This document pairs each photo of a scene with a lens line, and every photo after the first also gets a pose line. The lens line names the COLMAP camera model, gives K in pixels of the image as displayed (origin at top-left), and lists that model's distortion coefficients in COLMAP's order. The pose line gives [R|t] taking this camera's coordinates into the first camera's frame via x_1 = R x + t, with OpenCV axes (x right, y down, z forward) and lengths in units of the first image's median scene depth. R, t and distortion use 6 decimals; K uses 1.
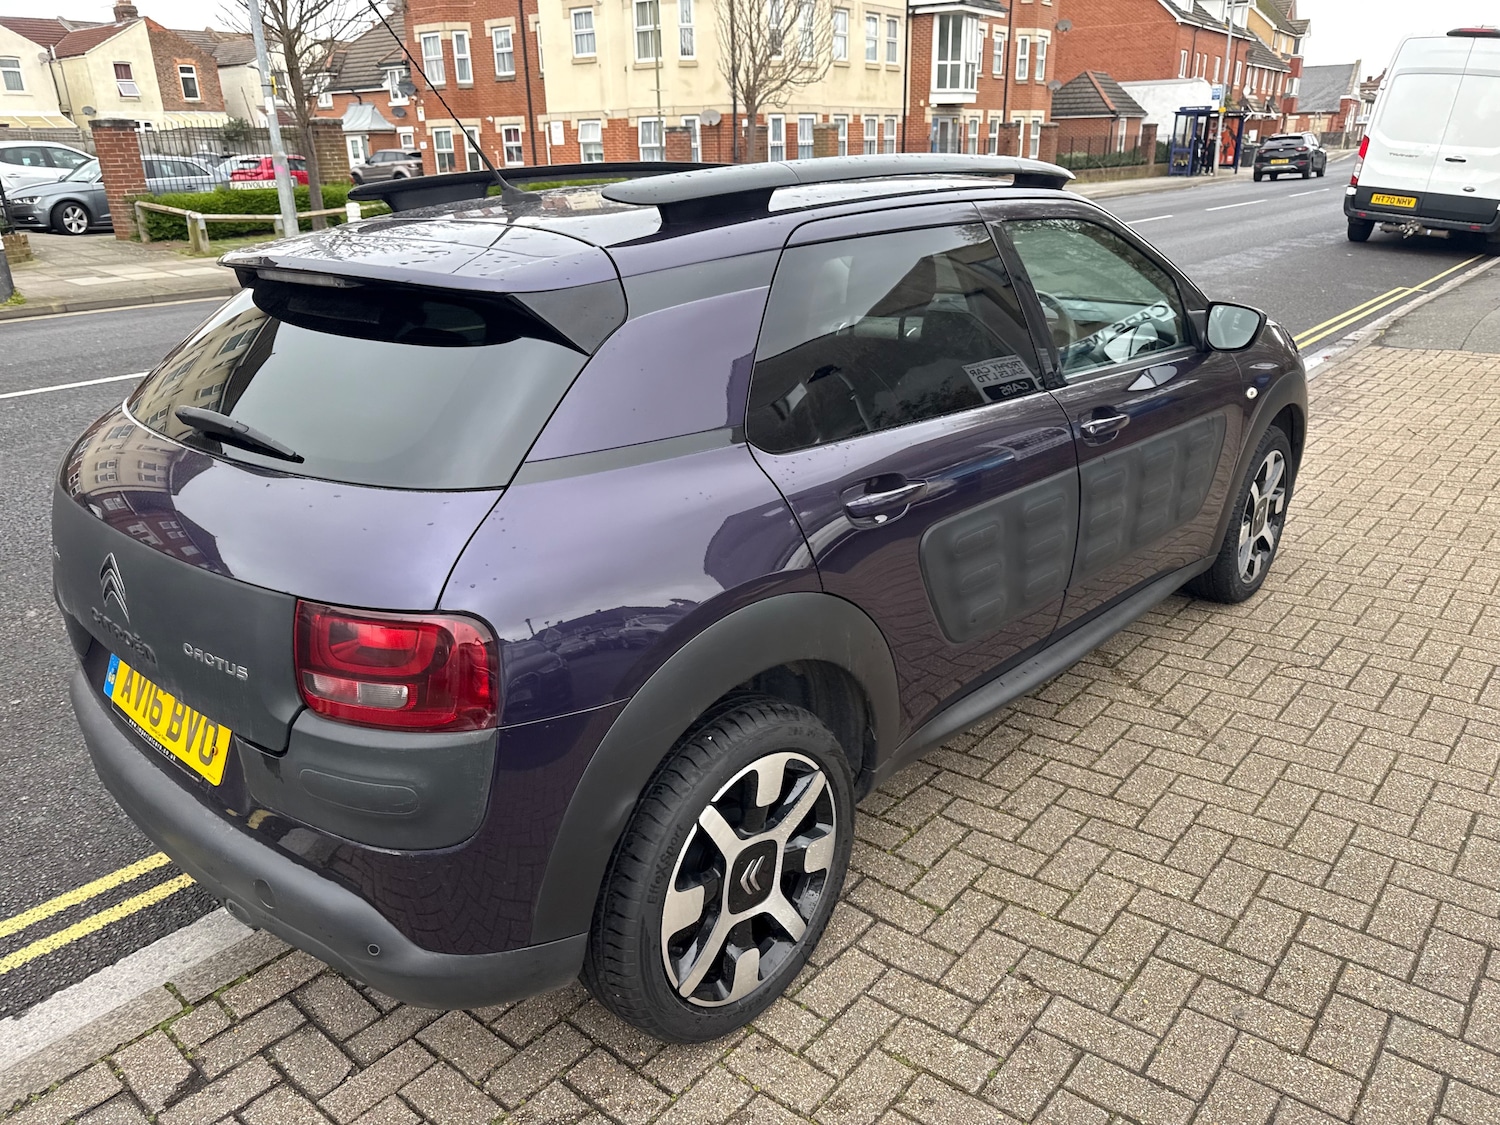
lens RADIAL K [[1066.1, 0, 751.8], [0, 1066.1, 569.3], [0, 0, 1]] dist [0.011130, -0.017953]
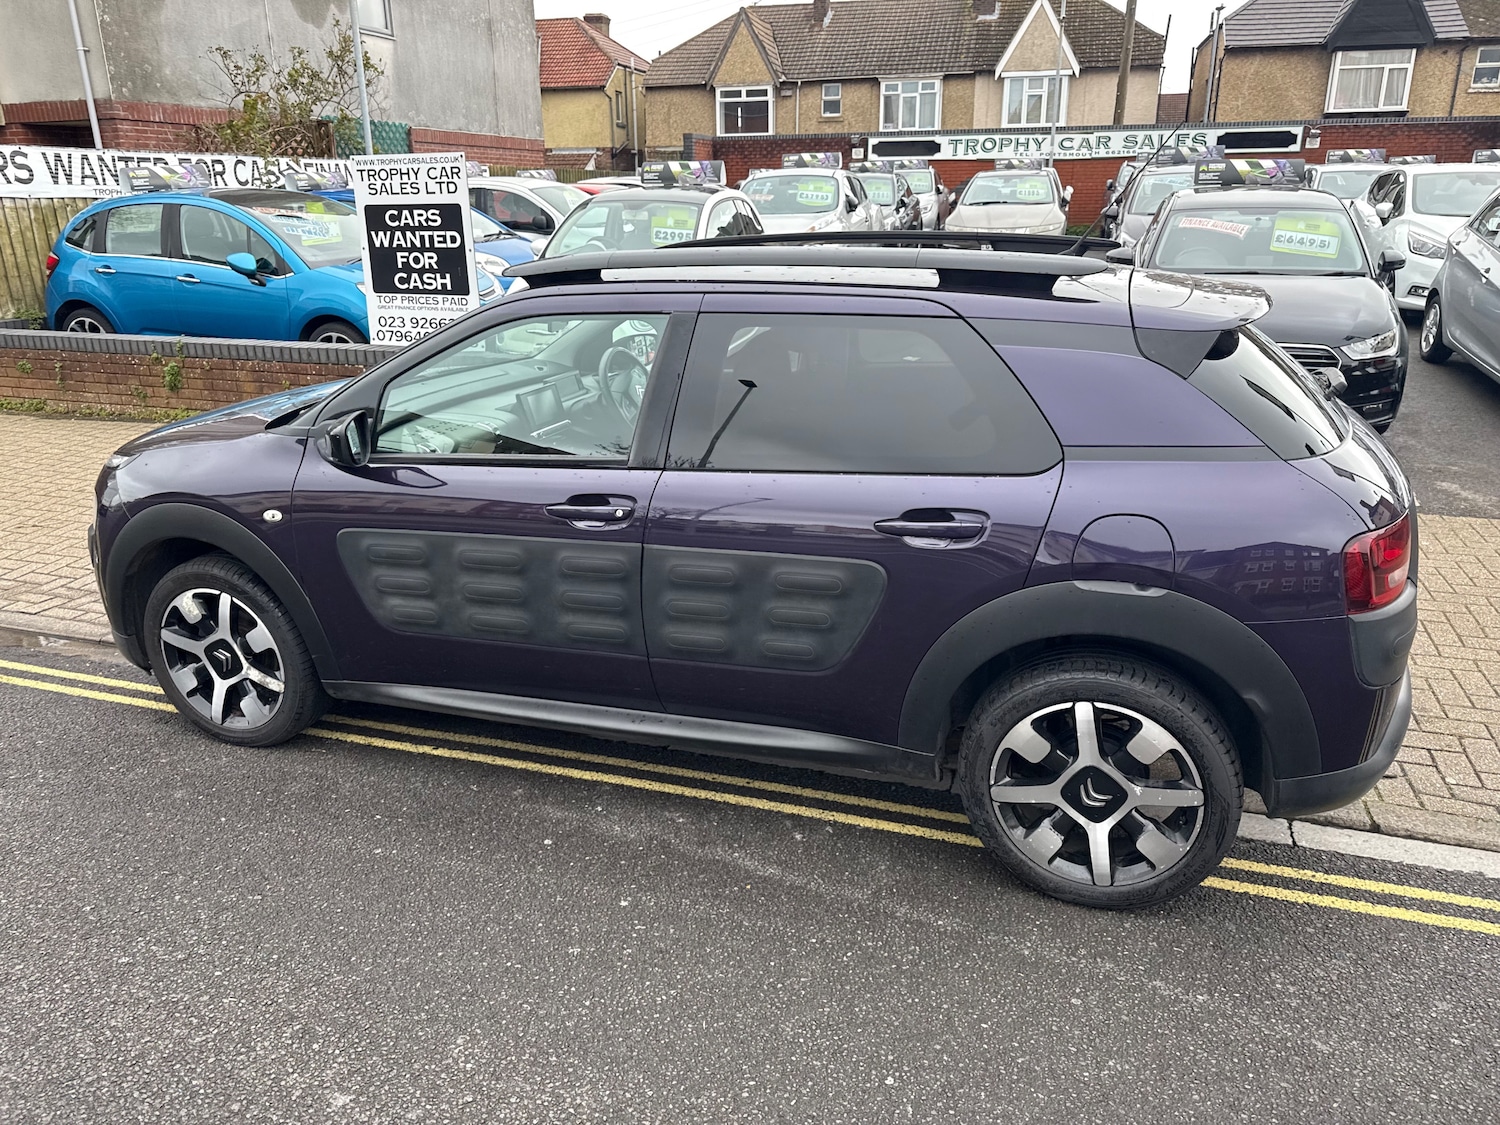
lens RADIAL K [[1062.0, 0, 756.8], [0, 1062.0, 556.8], [0, 0, 1]] dist [0.019932, -0.026300]
pose [[-0.387532, -0.270098, 0.881400, -0.099487], [0.357739, 0.837124, 0.413820, -0.053779], [-0.849613, 0.475680, -0.227787, 0.133716]]
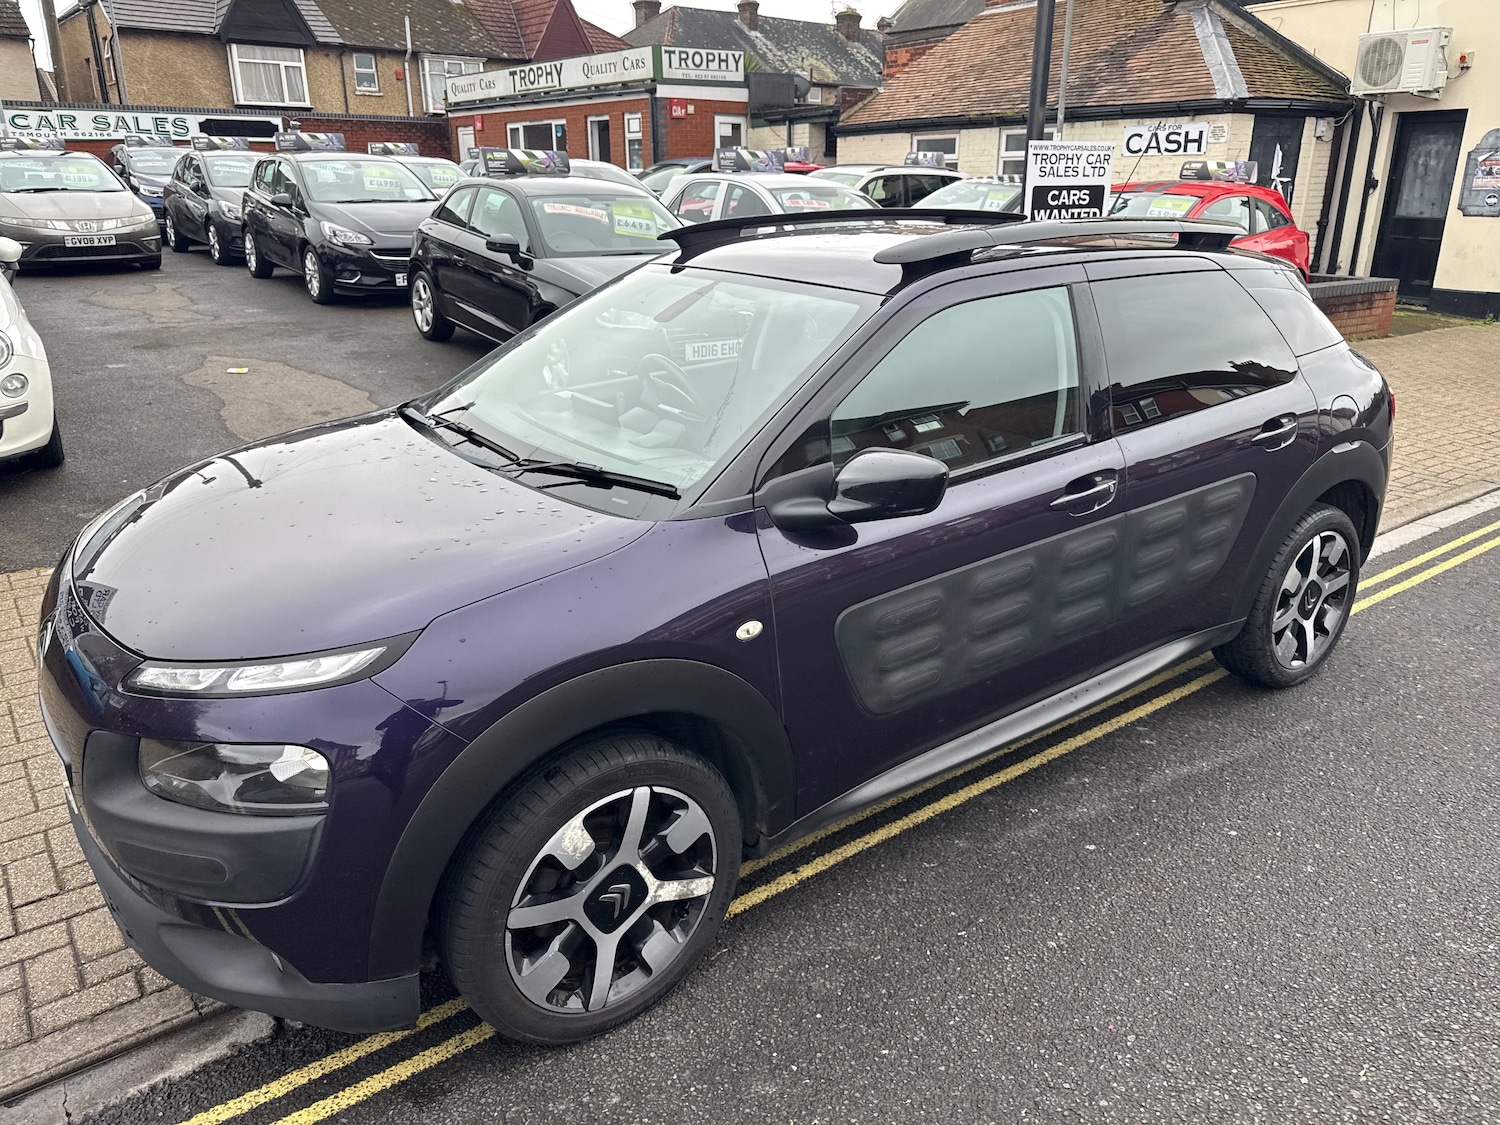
lens RADIAL K [[1069.5, 0, 757.3], [0, 1069.5, 548.7], [0, 0, 1]] dist [0.011051, -0.014470]
pose [[-0.979916, -0.044395, 0.194408, -0.003239], [0.092056, 0.764098, 0.638498, -0.080287], [-0.176894, 0.643571, -0.744665, 0.197250]]
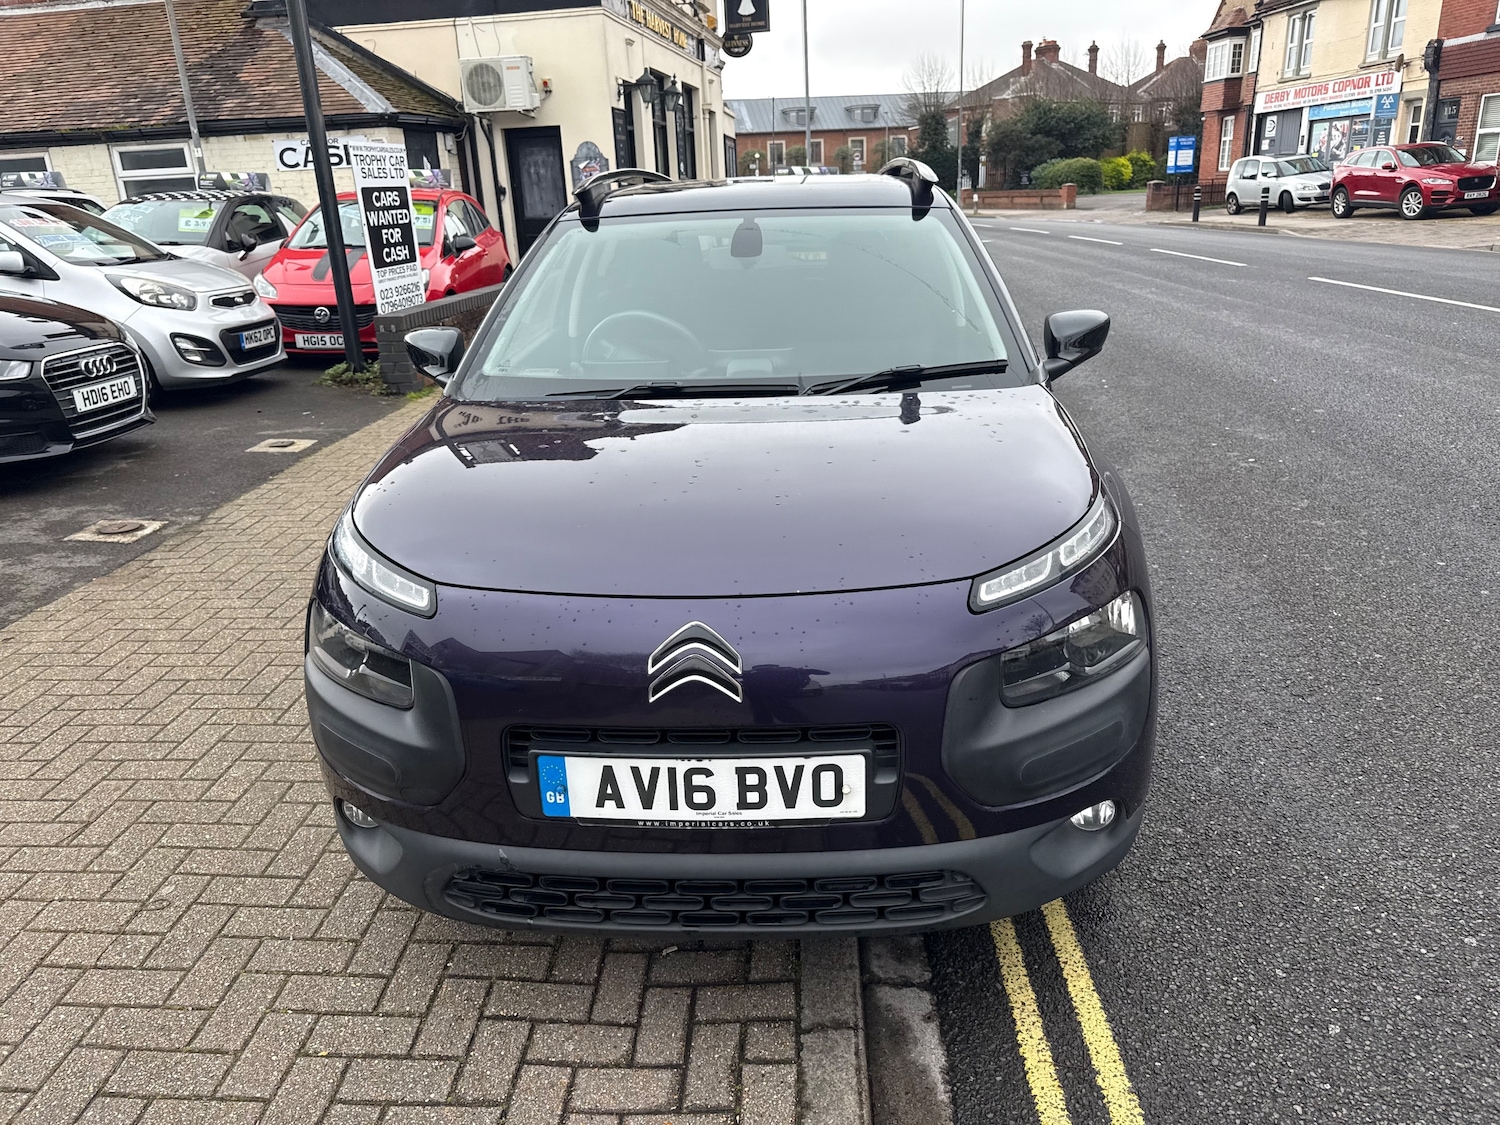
lens RADIAL K [[1066.3, 0, 757.3], [0, 1066.3, 565.9], [0, 0, 1]] dist [0.011748, -0.015964]
pose [[-0.773114, 0.261936, -0.577654, 0.084984], [-0.175673, 0.786683, 0.591835, -0.071607], [0.609453, 0.559034, -0.562181, 0.186273]]
